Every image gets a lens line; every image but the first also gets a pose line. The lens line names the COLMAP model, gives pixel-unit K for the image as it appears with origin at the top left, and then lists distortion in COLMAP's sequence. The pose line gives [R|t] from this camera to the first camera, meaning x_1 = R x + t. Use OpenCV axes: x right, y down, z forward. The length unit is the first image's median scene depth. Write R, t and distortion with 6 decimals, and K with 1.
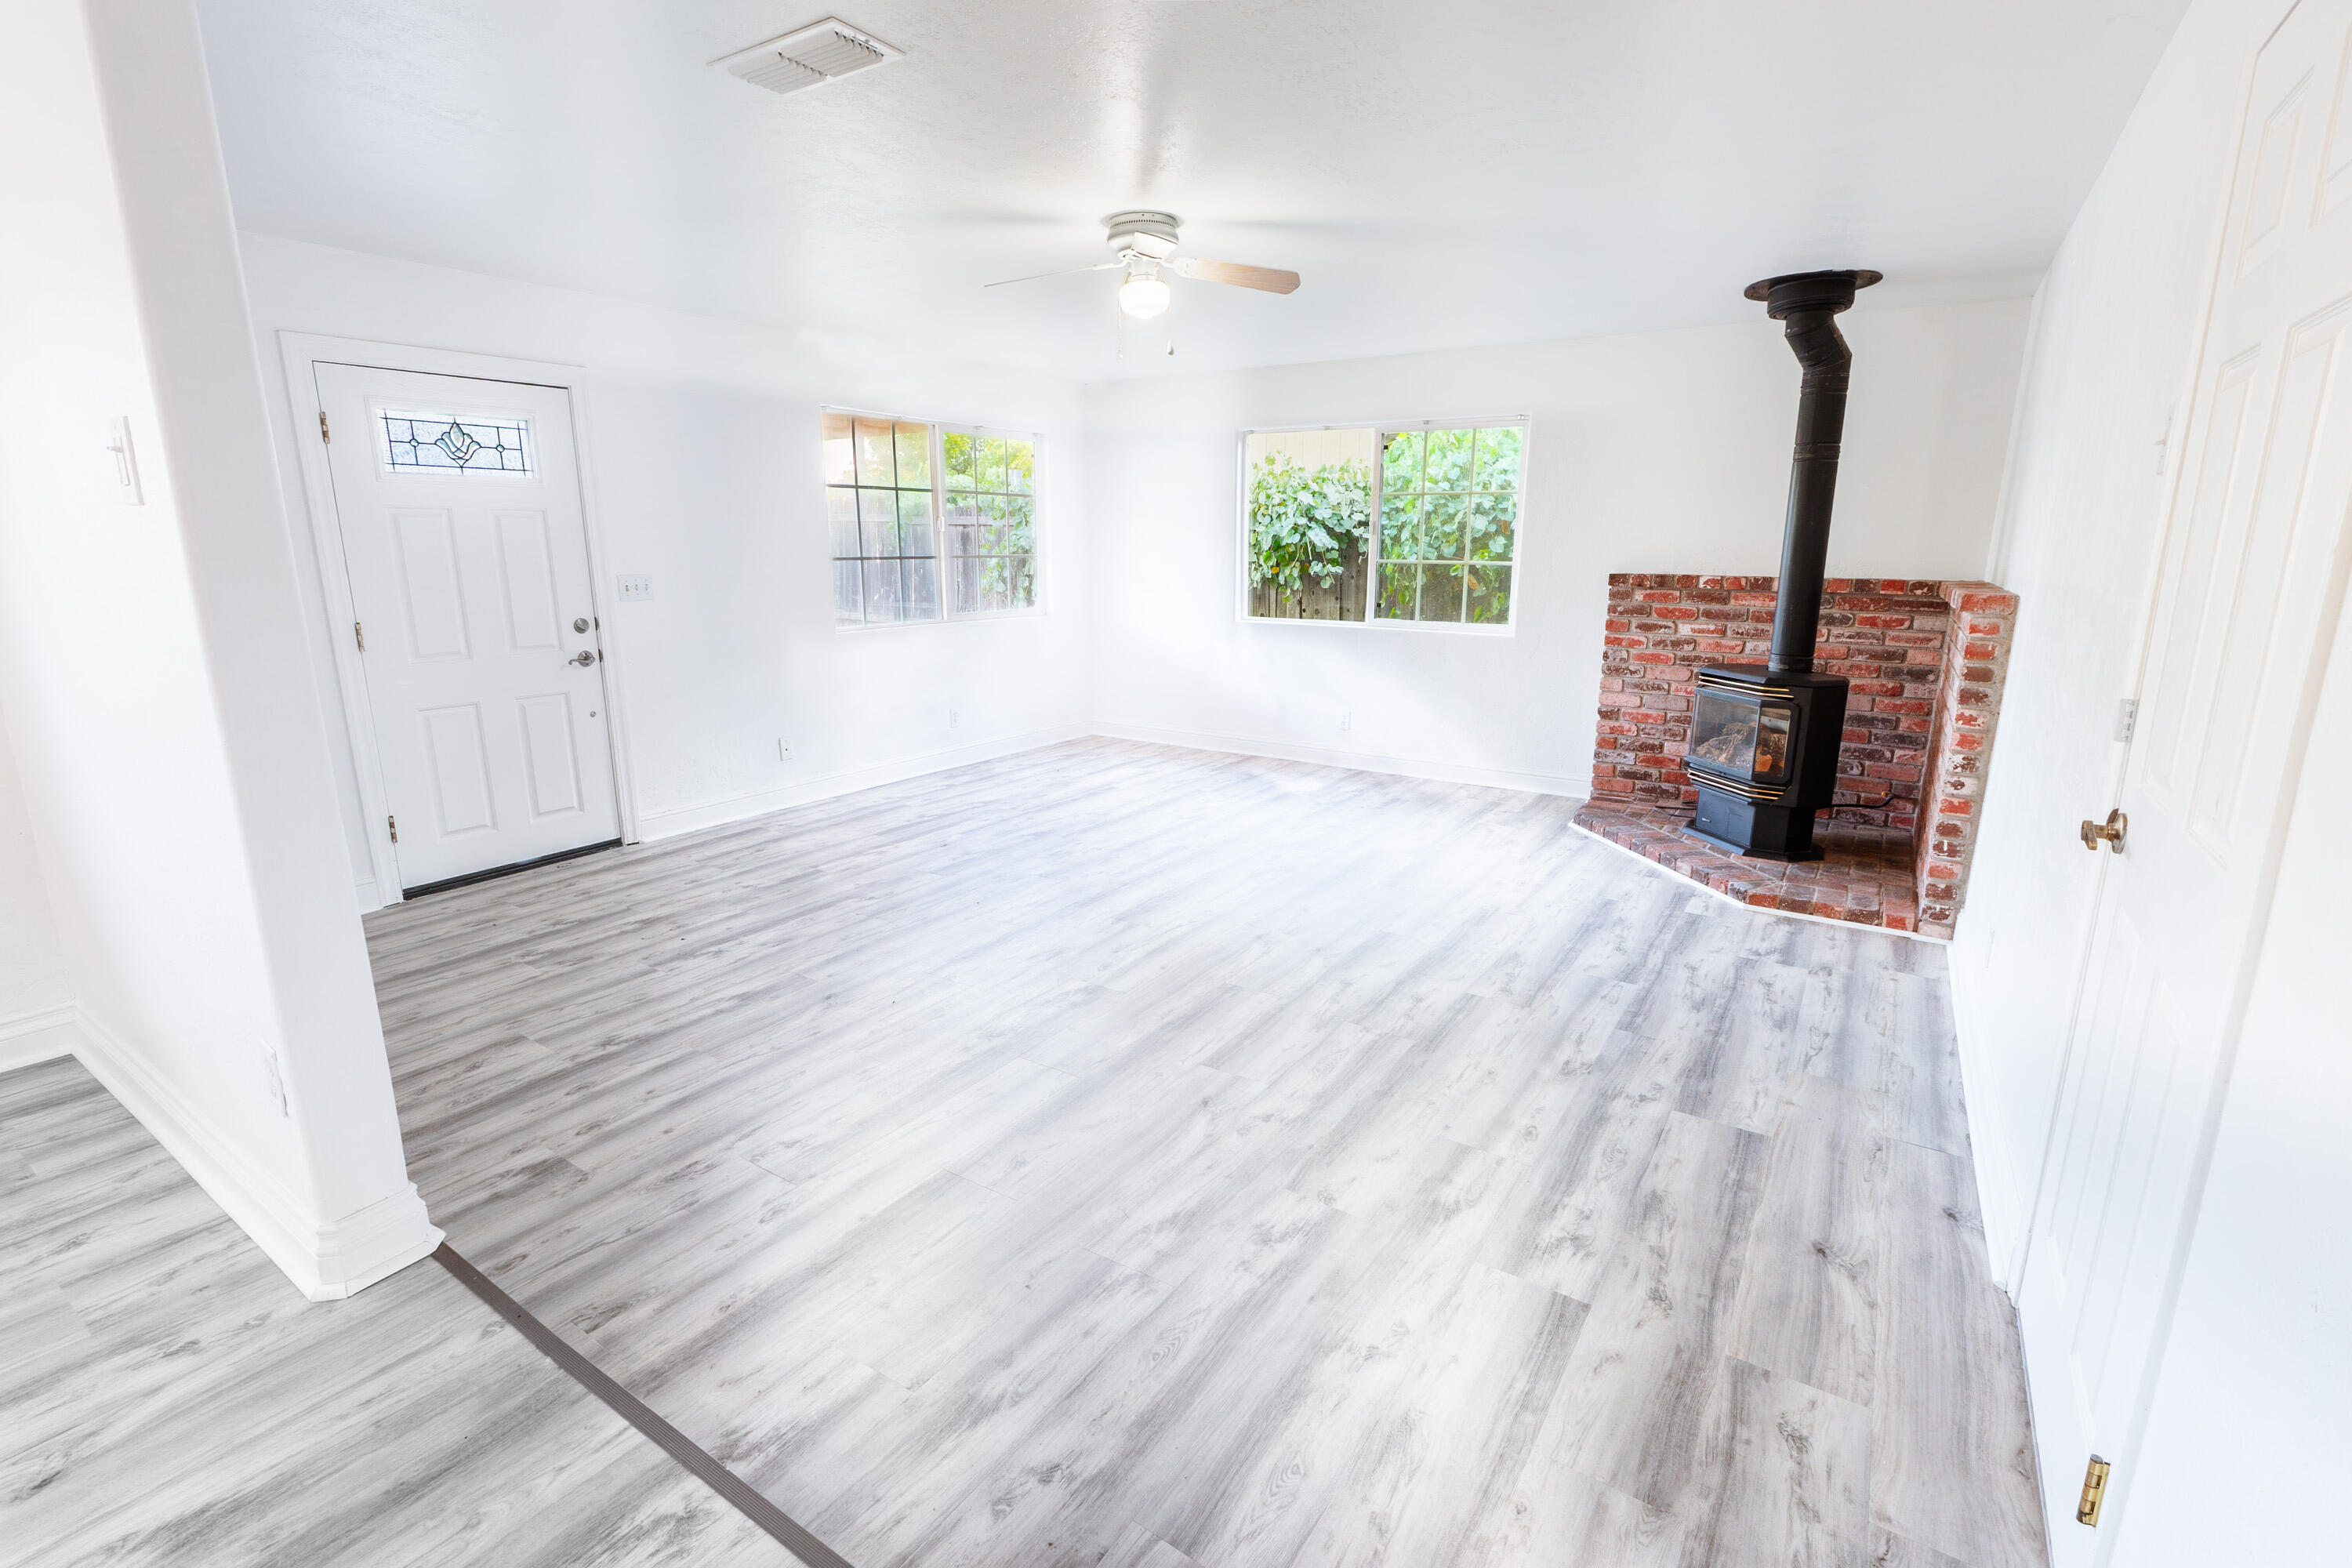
lens RADIAL K [[1060.1, 0, 1172.1], [0, 1060.1, 777.4], [0, 0, 1]] dist [-0.011497, 0.000472]
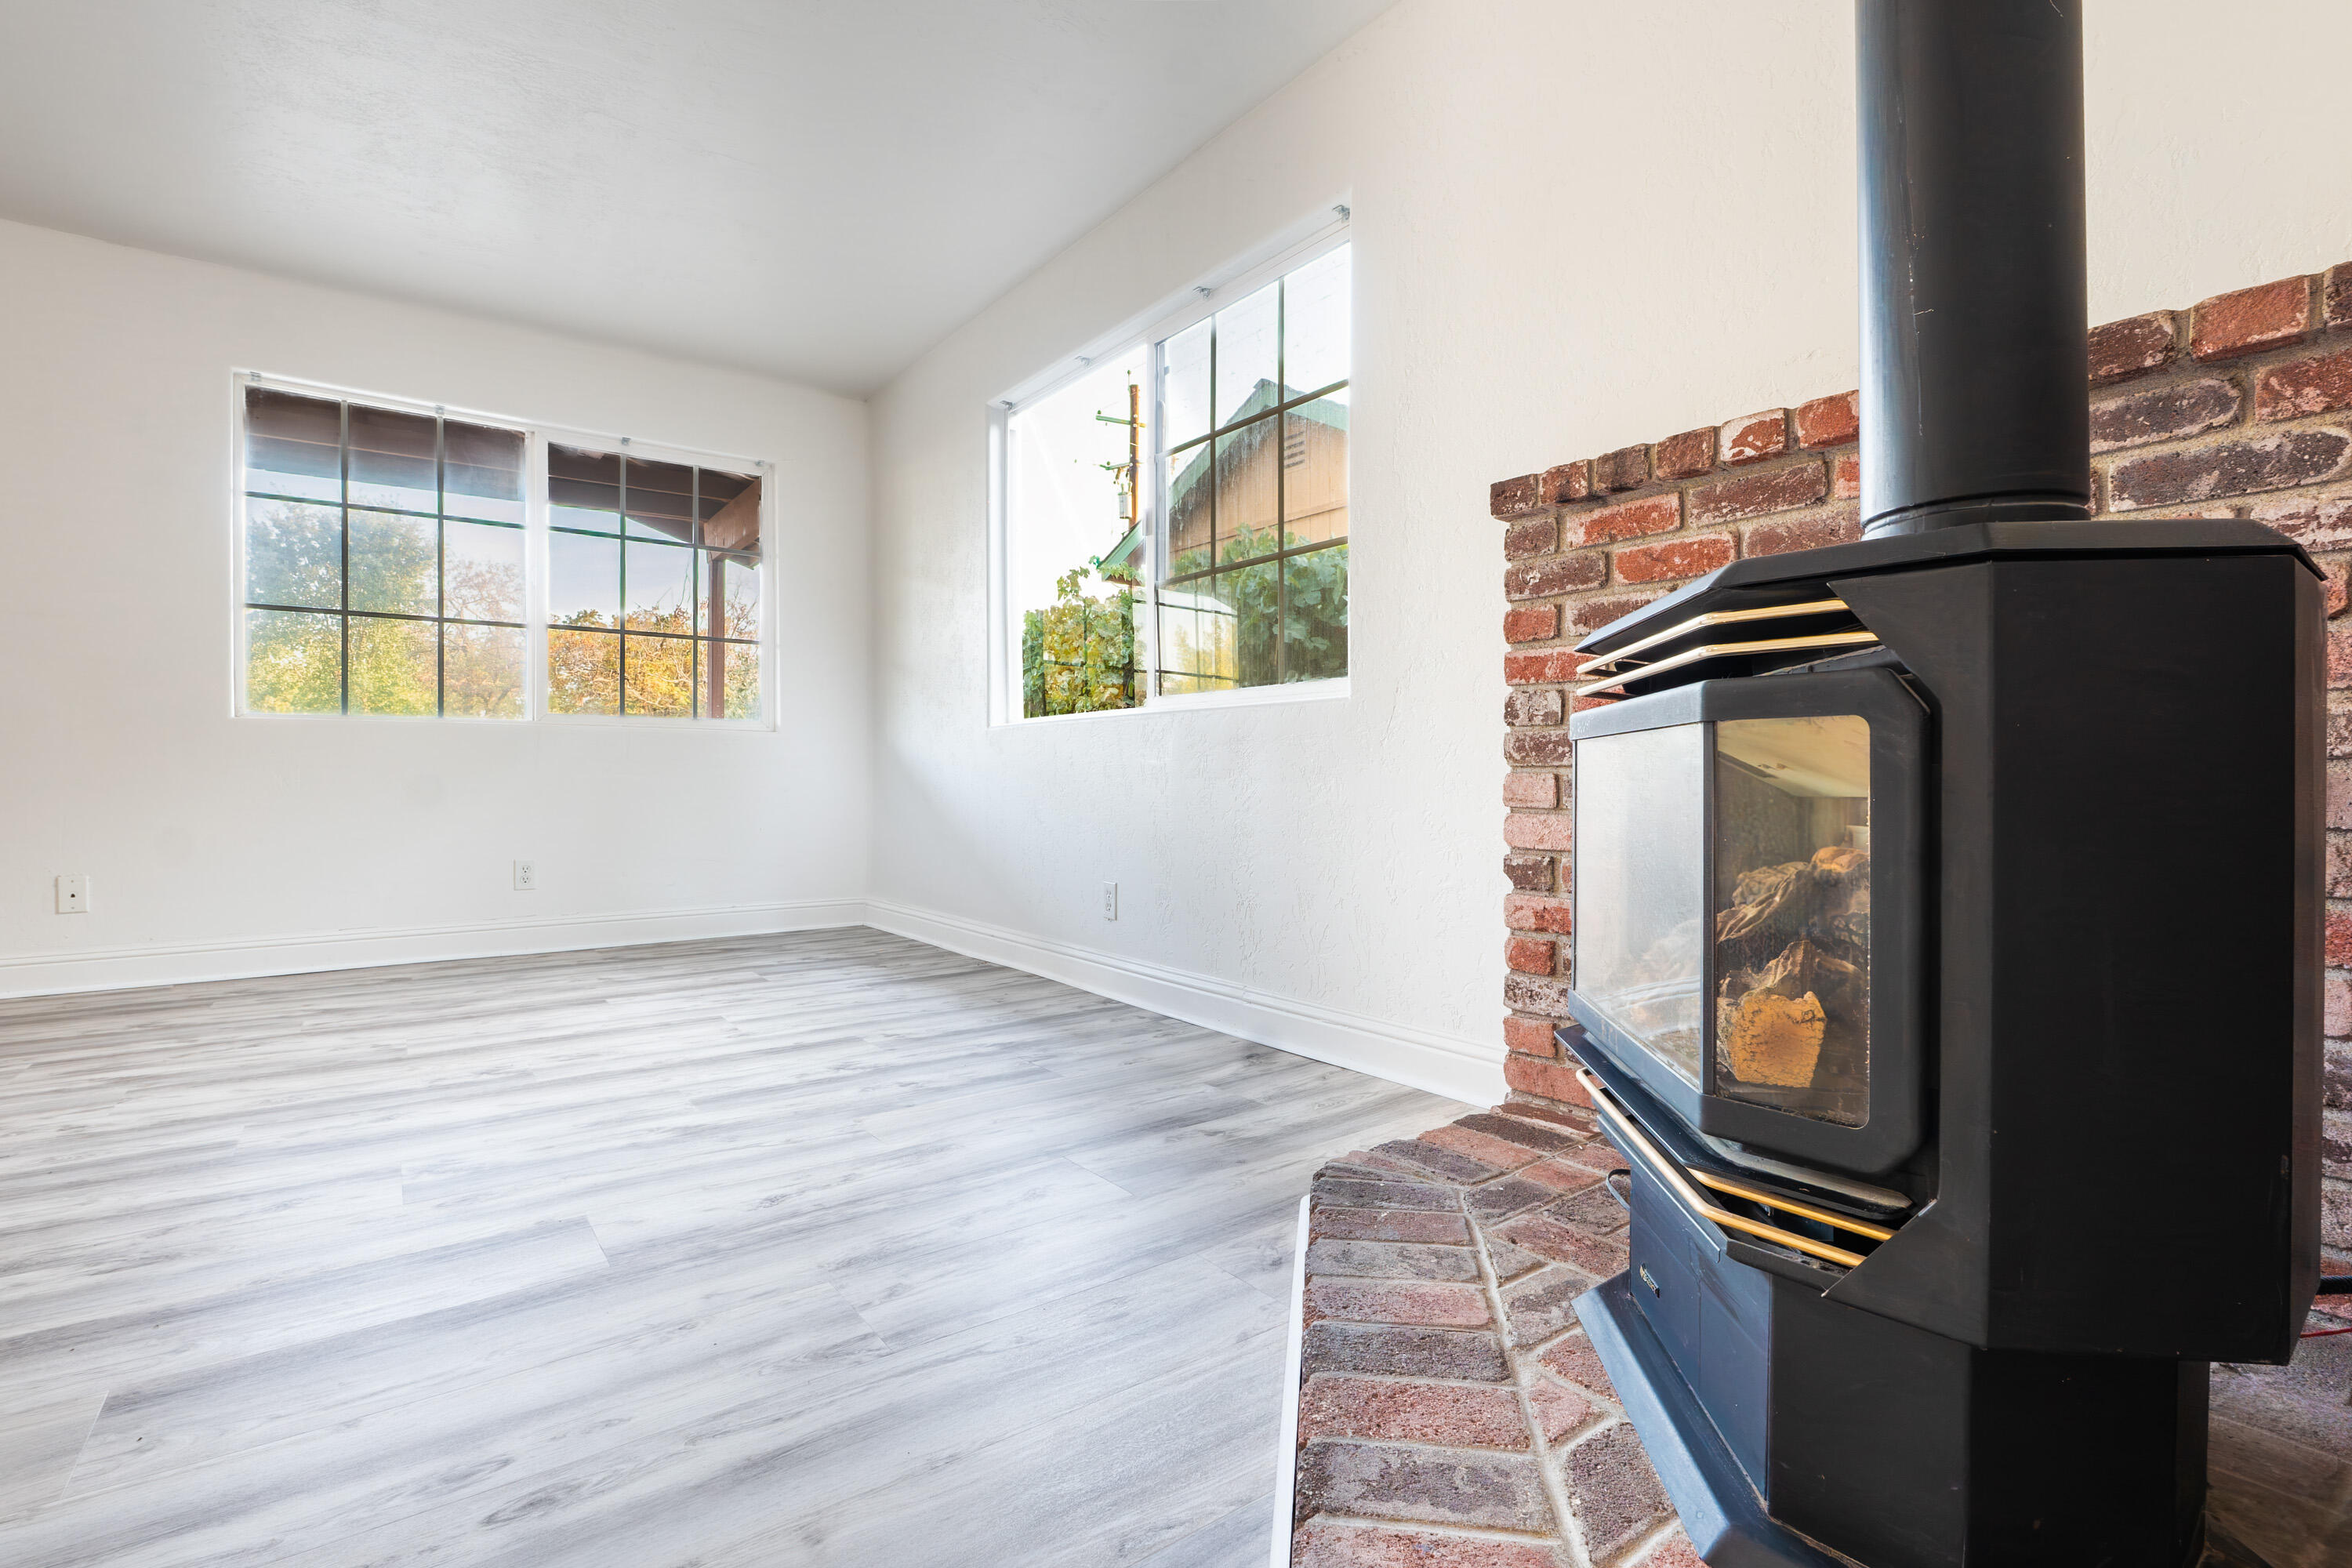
lens RADIAL K [[1060.1, 0, 1160.8], [0, 1060.1, 776.8], [0, 0, 1]] dist [-0.011497, 0.000472]
pose [[0.944372, -0.005006, -0.328840, 0.425235], [-0.068501, 0.974960, -0.211566, -0.008734], [0.321665, 0.222323, 0.920383, 0.647955]]
